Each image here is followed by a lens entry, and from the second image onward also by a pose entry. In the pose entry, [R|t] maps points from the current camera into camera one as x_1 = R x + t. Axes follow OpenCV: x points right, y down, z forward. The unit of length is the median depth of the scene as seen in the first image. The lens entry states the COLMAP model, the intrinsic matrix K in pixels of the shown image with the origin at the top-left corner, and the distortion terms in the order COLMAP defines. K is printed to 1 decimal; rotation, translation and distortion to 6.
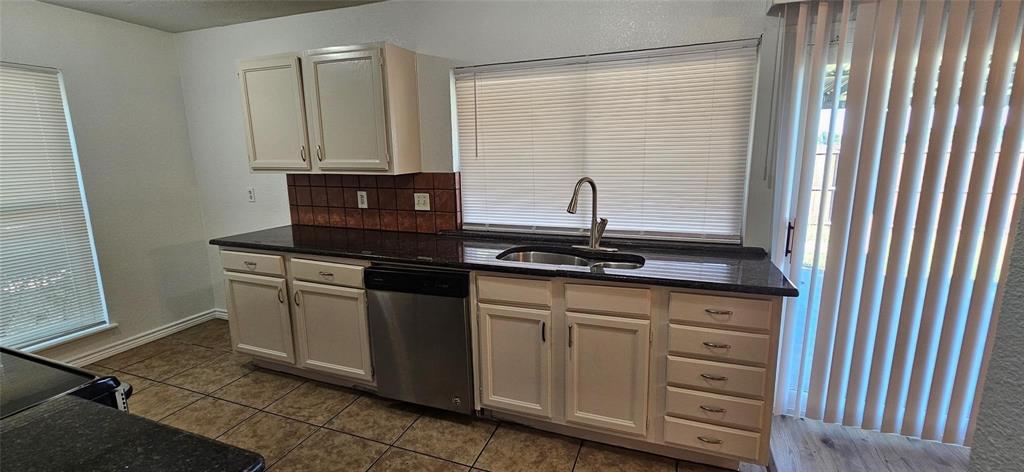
lens RADIAL K [[420.1, 0, 516.5], [0, 420.1, 234.9], [0, 0, 1]] dist [0.001770, 0.000096]
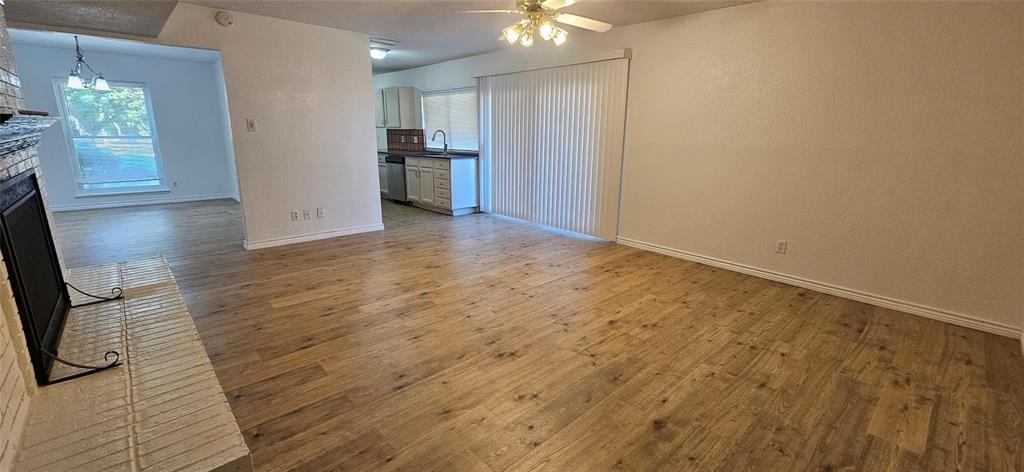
lens RADIAL K [[420.1, 0, 515.8], [0, 420.1, 238.7], [0, 0, 1]] dist [0.001770, 0.000096]
pose [[0.896300, 0.131531, -0.423493, 1.892204], [-0.102356, 0.990574, 0.091027, 0.291638], [0.431474, -0.038241, 0.901314, -1.456045]]
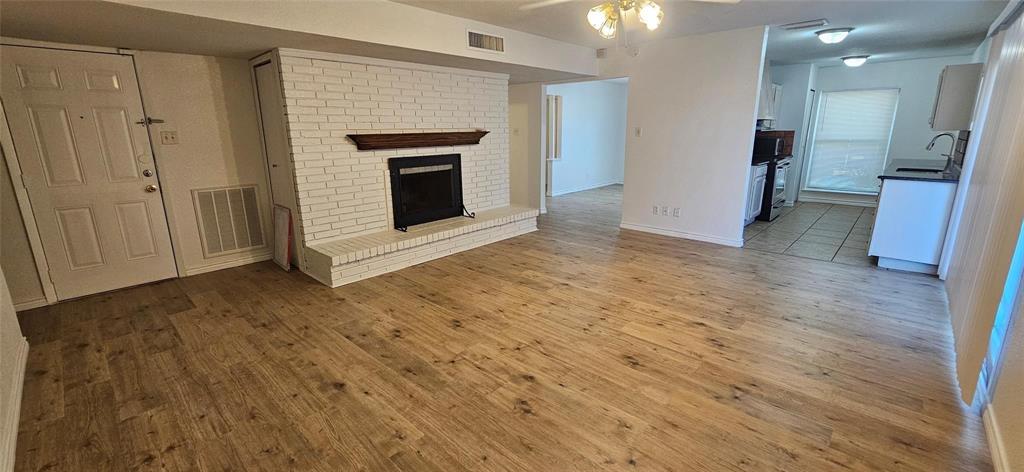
lens RADIAL K [[420.1, 0, 515.1], [0, 420.1, 232.0], [0, 0, 1]] dist [0.001770, 0.000096]
pose [[-0.382052, 0.231723, -0.894618, 2.460046], [-0.155759, 0.938058, 0.309493, 0.001588], [0.910920, 0.257587, -0.322294, -0.066520]]
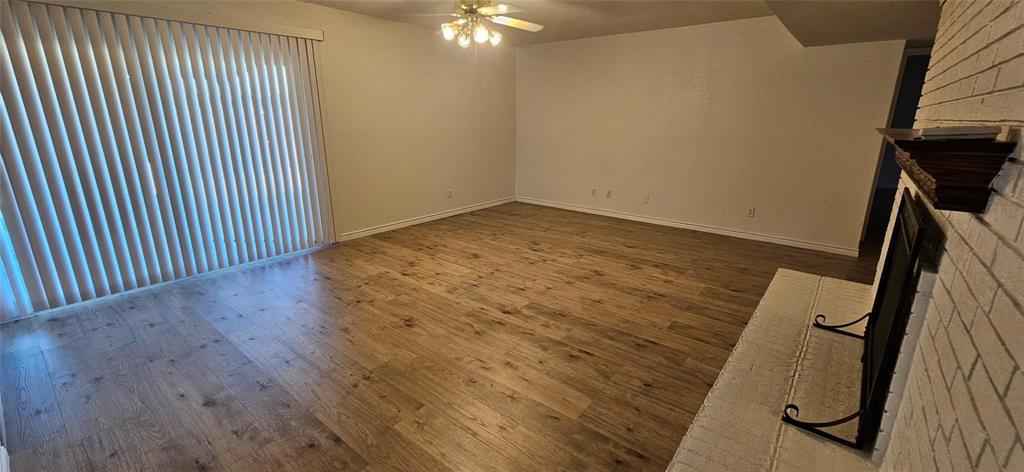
lens RADIAL K [[420.1, 0, 519.6], [0, 420.1, 230.9], [0, 0, 1]] dist [0.001770, 0.000096]
pose [[0.306816, -0.244636, 0.919792, -0.012407], [0.167501, 0.965198, 0.200839, 0.152653], [-0.936914, 0.092446, 0.337115, -0.822668]]
